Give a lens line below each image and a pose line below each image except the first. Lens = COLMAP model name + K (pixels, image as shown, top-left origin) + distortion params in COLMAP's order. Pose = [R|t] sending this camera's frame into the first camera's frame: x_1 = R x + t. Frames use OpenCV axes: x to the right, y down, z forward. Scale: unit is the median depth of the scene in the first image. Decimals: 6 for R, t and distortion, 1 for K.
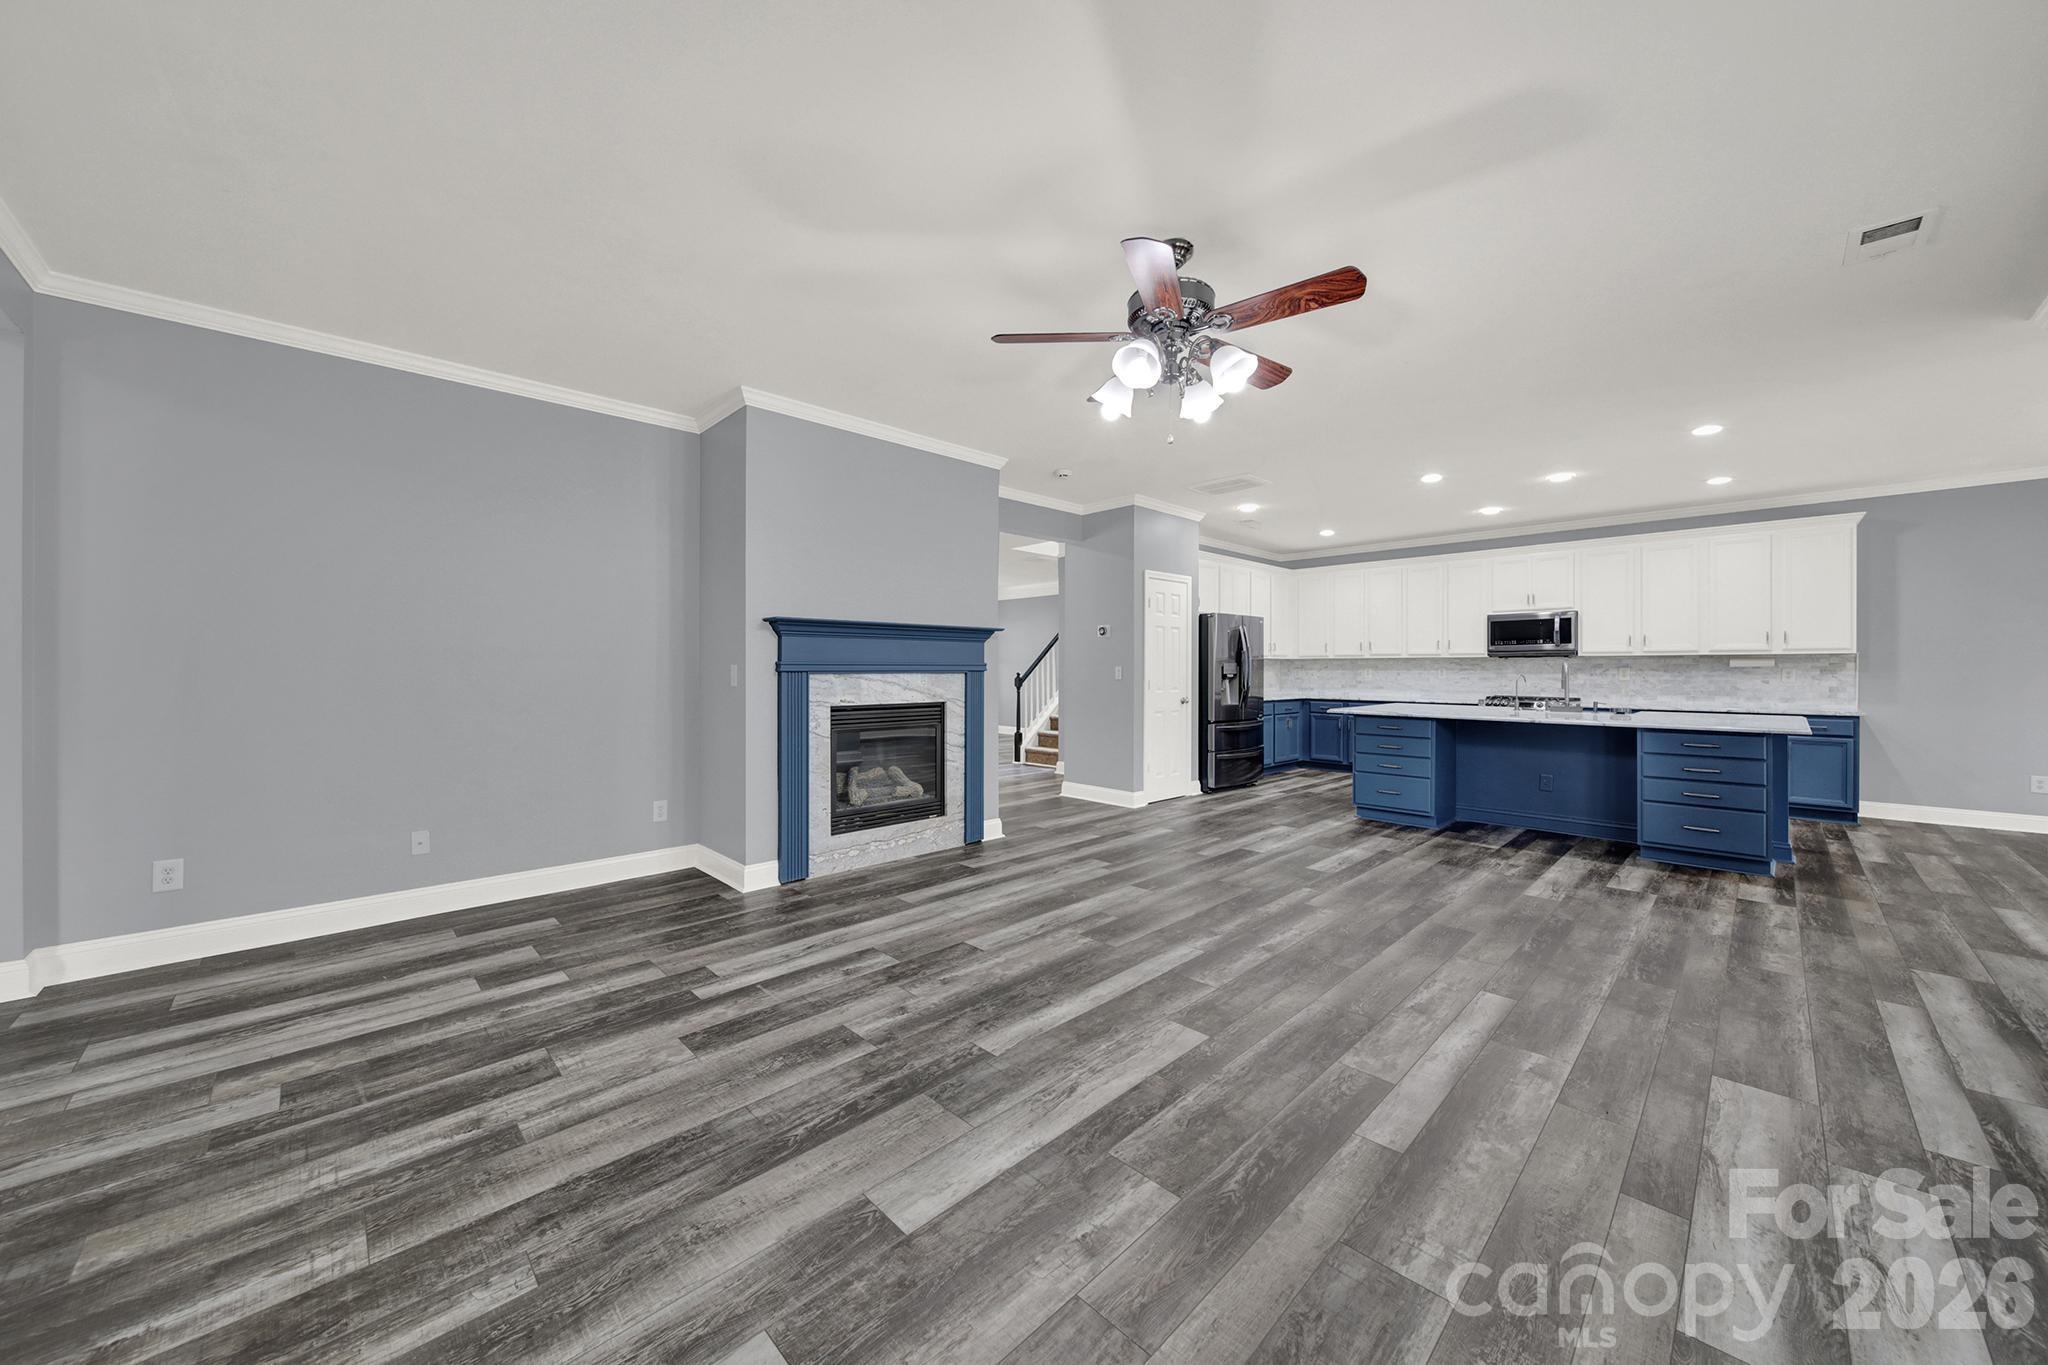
lens RADIAL K [[725.2, 0, 1030.5], [0, 725.2, 671.8], [0, 0, 1]] dist [0.001770, -0.001689]
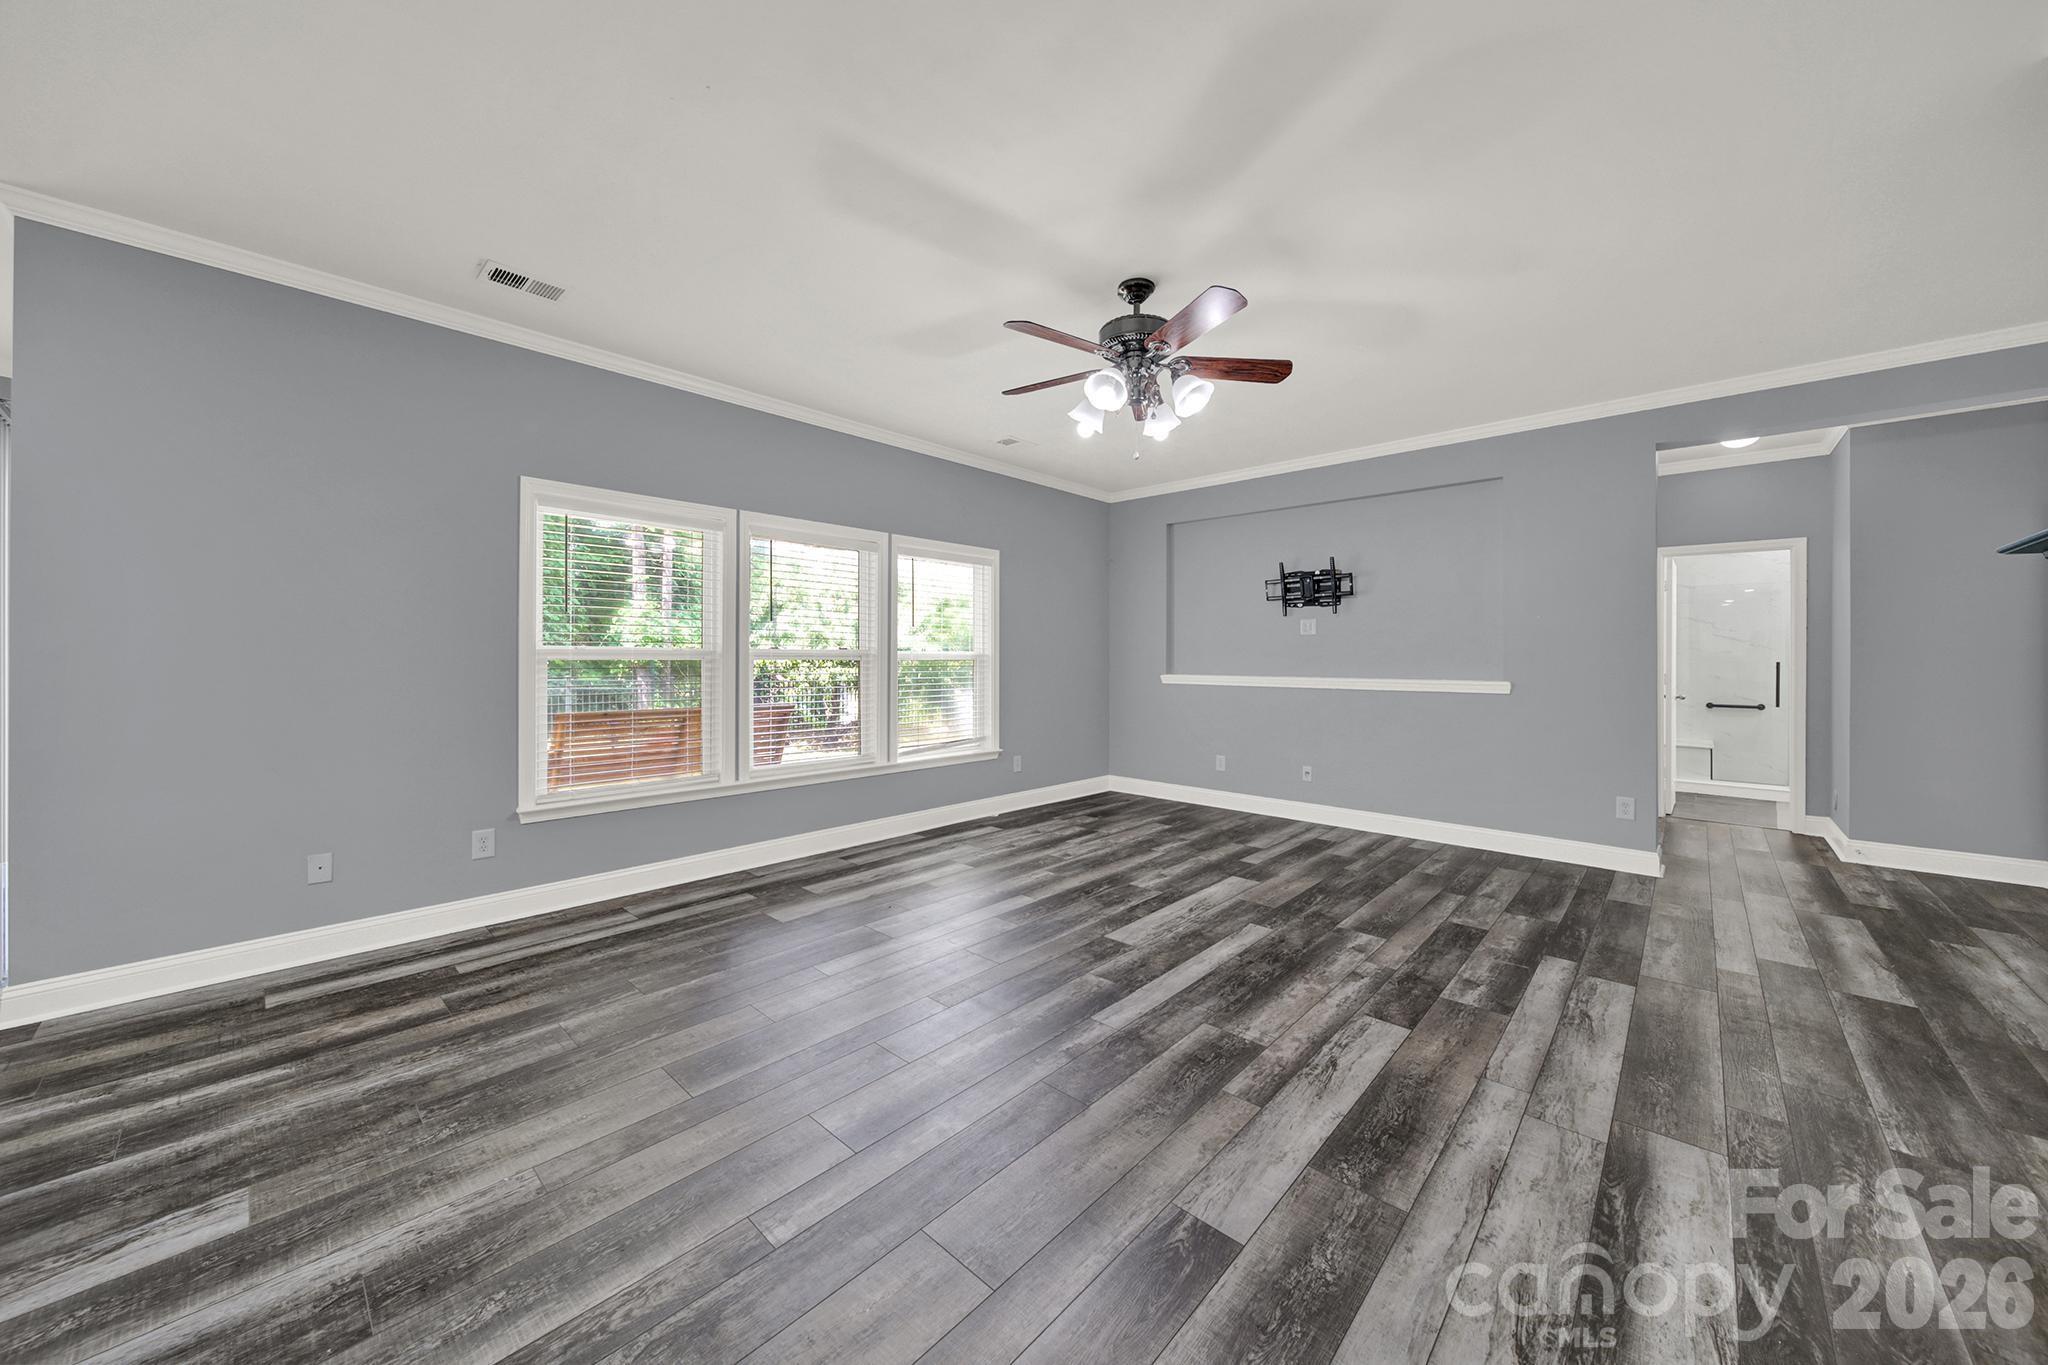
lens RADIAL K [[725.2, 0, 1020.2], [0, 725.2, 662.3], [0, 0, 1]] dist [0.001770, -0.001689]
pose [[-0.999185, -0.006840, -0.039790, 0.183845], [-0.007212, 0.999932, 0.009206, -0.004408], [0.039724, 0.009485, -0.999166, 0.933536]]
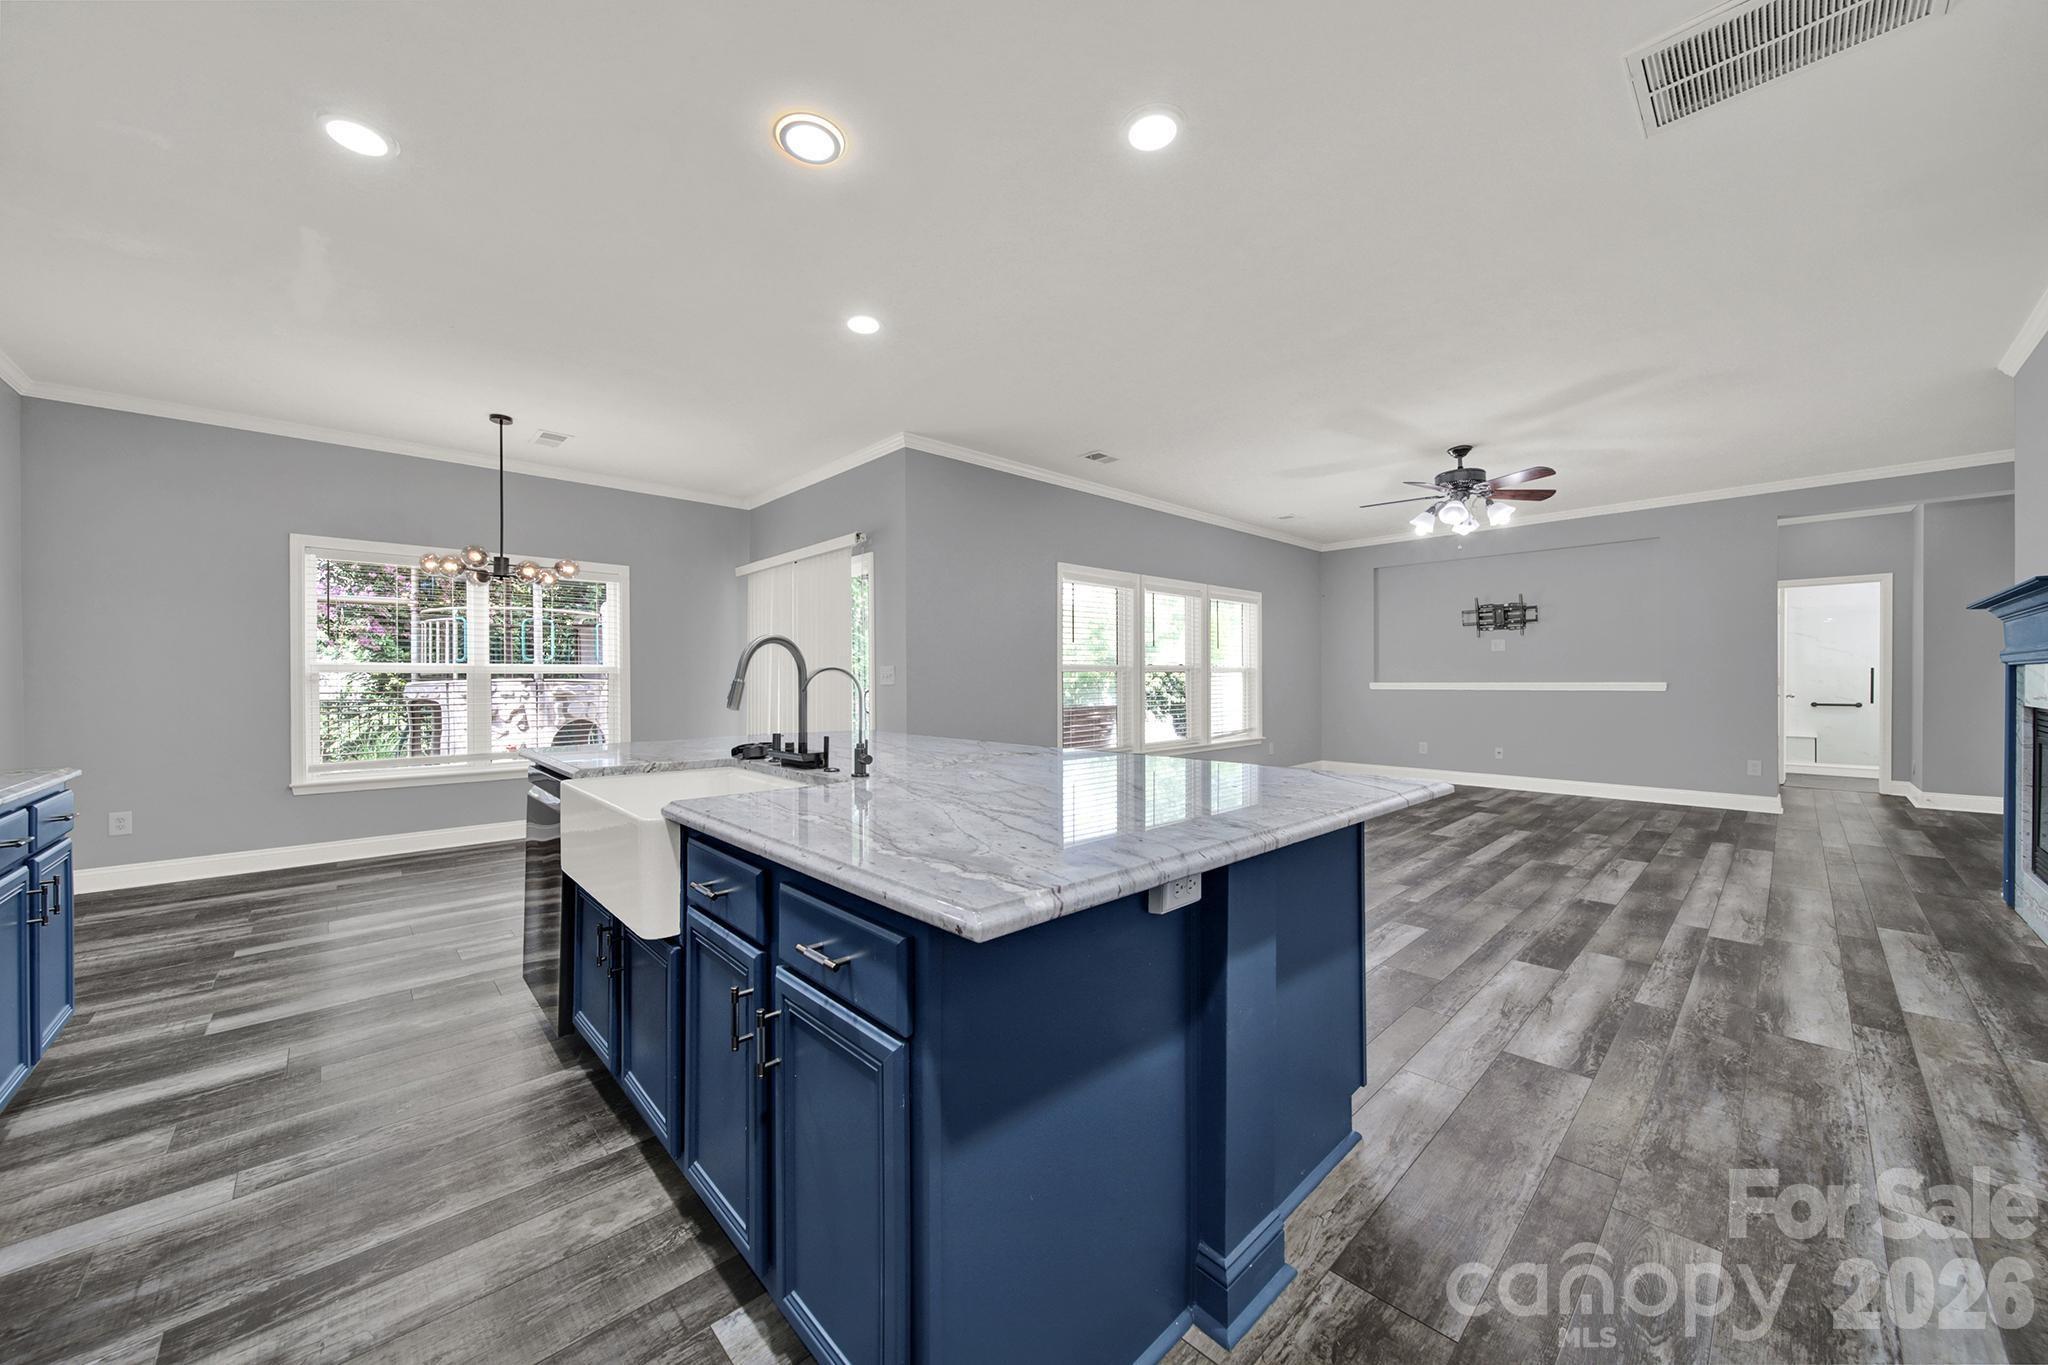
lens RADIAL K [[725.2, 0, 1018.7], [0, 725.2, 687.9], [0, 0, 1]] dist [0.001770, -0.001689]
pose [[-0.999621, 0.001896, 0.027467, 0.580601], [0.002335, 0.999870, 0.015965, 0.008188], [-0.027433, 0.016023, -0.999495, 1.307166]]
